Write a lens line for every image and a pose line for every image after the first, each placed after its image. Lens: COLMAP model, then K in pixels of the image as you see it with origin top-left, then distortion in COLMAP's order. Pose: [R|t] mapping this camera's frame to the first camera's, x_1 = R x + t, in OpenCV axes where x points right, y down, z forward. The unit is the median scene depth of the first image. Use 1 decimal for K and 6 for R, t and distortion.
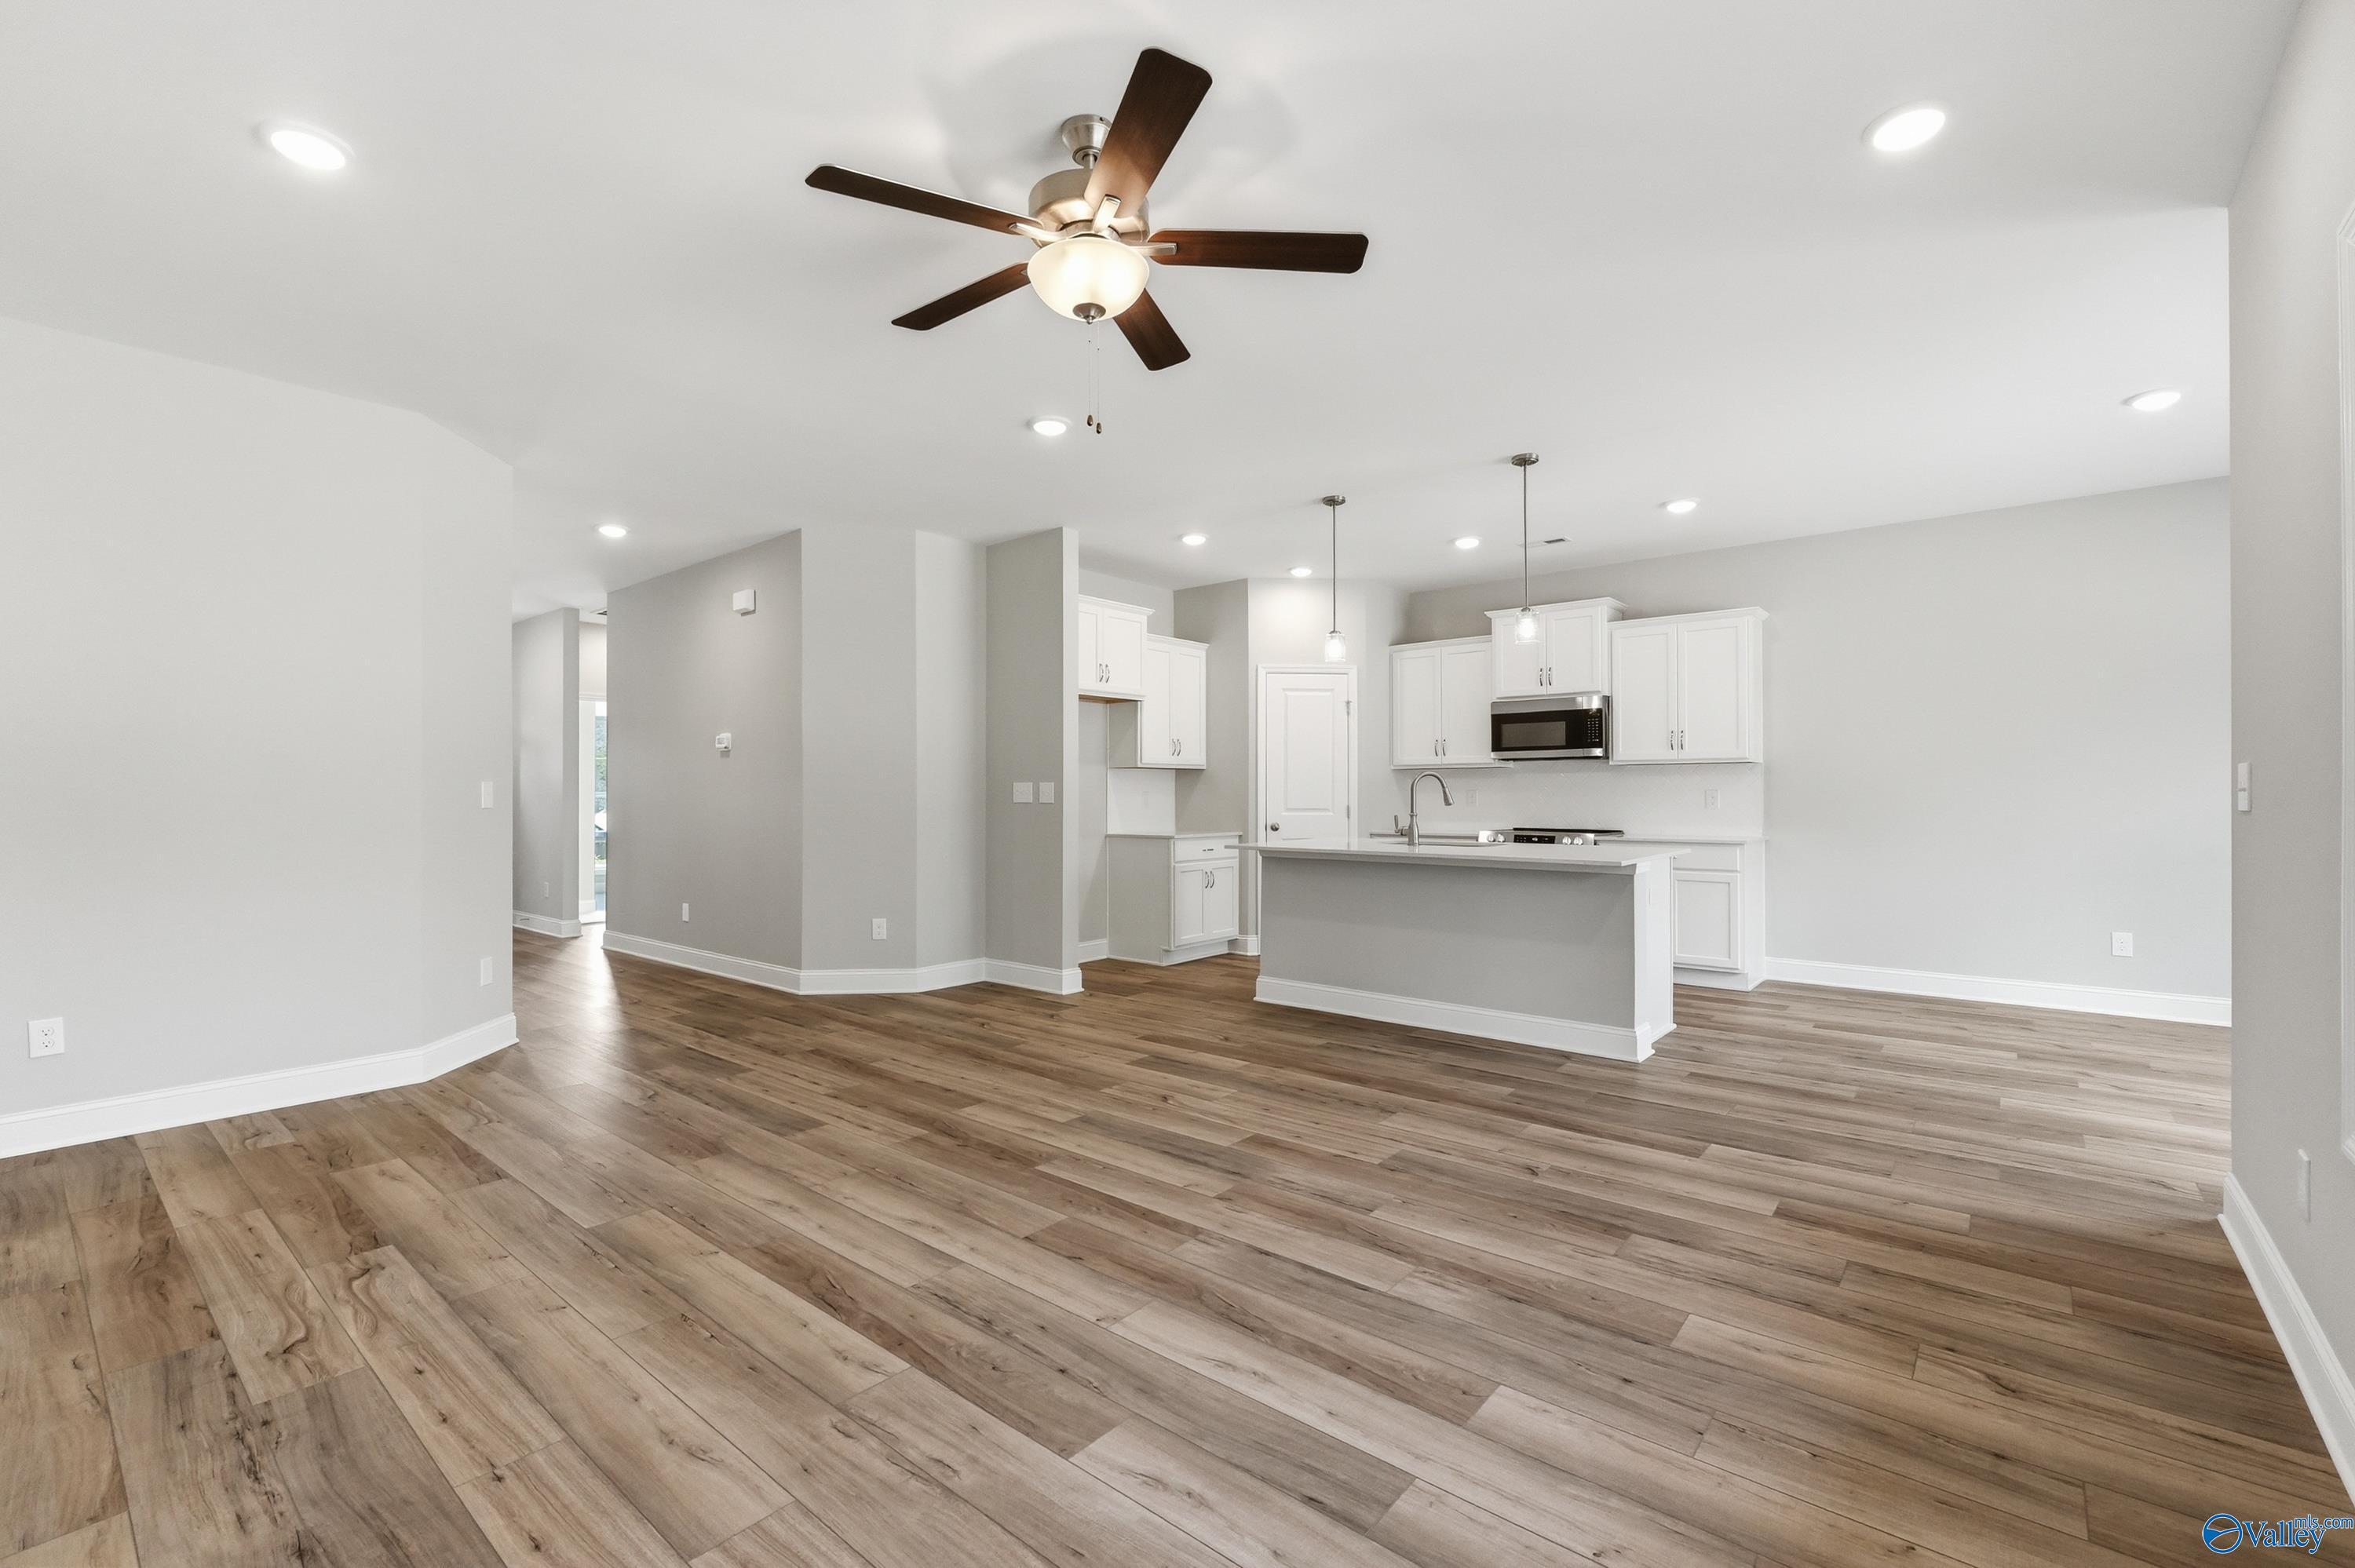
lens RADIAL K [[980.7, 0, 1154.5], [0, 980.7, 798.0], [0, 0, 1]] dist [-0.000741, 0.000153]
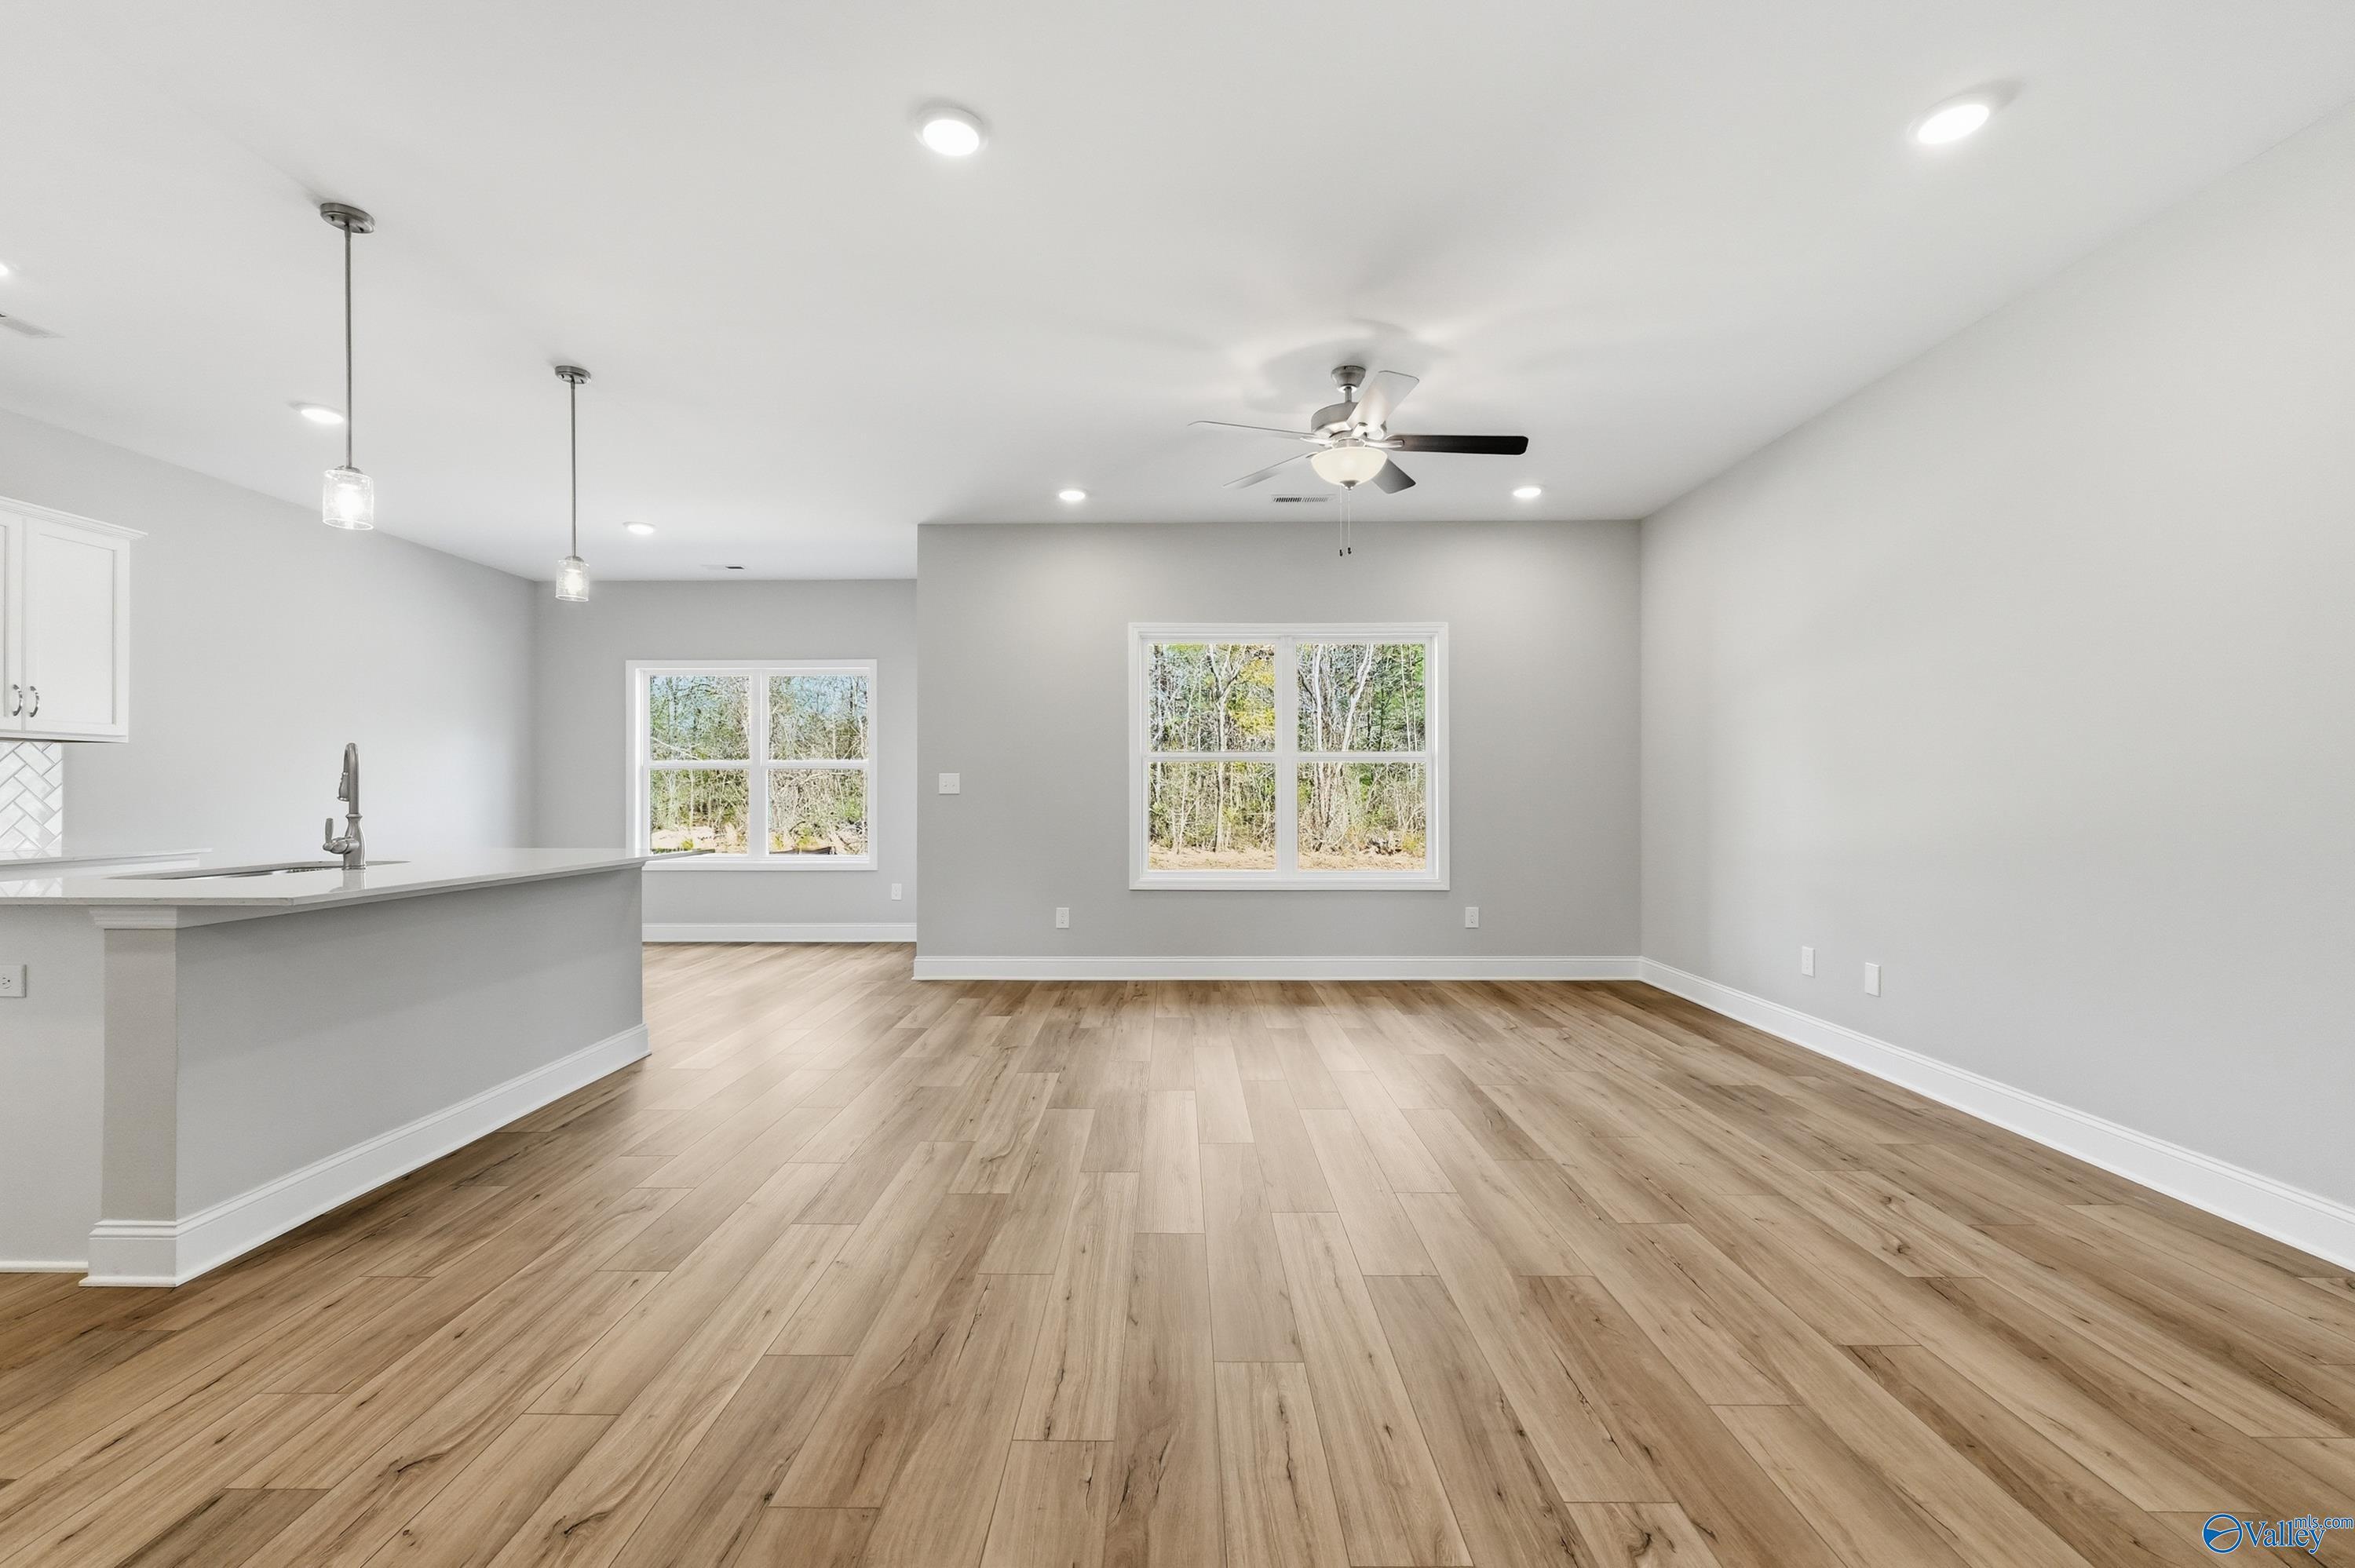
lens RADIAL K [[980.7, 0, 1185.1], [0, 980.7, 782.2], [0, 0, 1]] dist [-0.000741, 0.000153]
pose [[-0.648344, 0.012674, 0.761242, -0.421918], [0.005370, 0.999913, -0.012074, 0.006805], [-0.761329, -0.003740, -0.648356, 0.845258]]
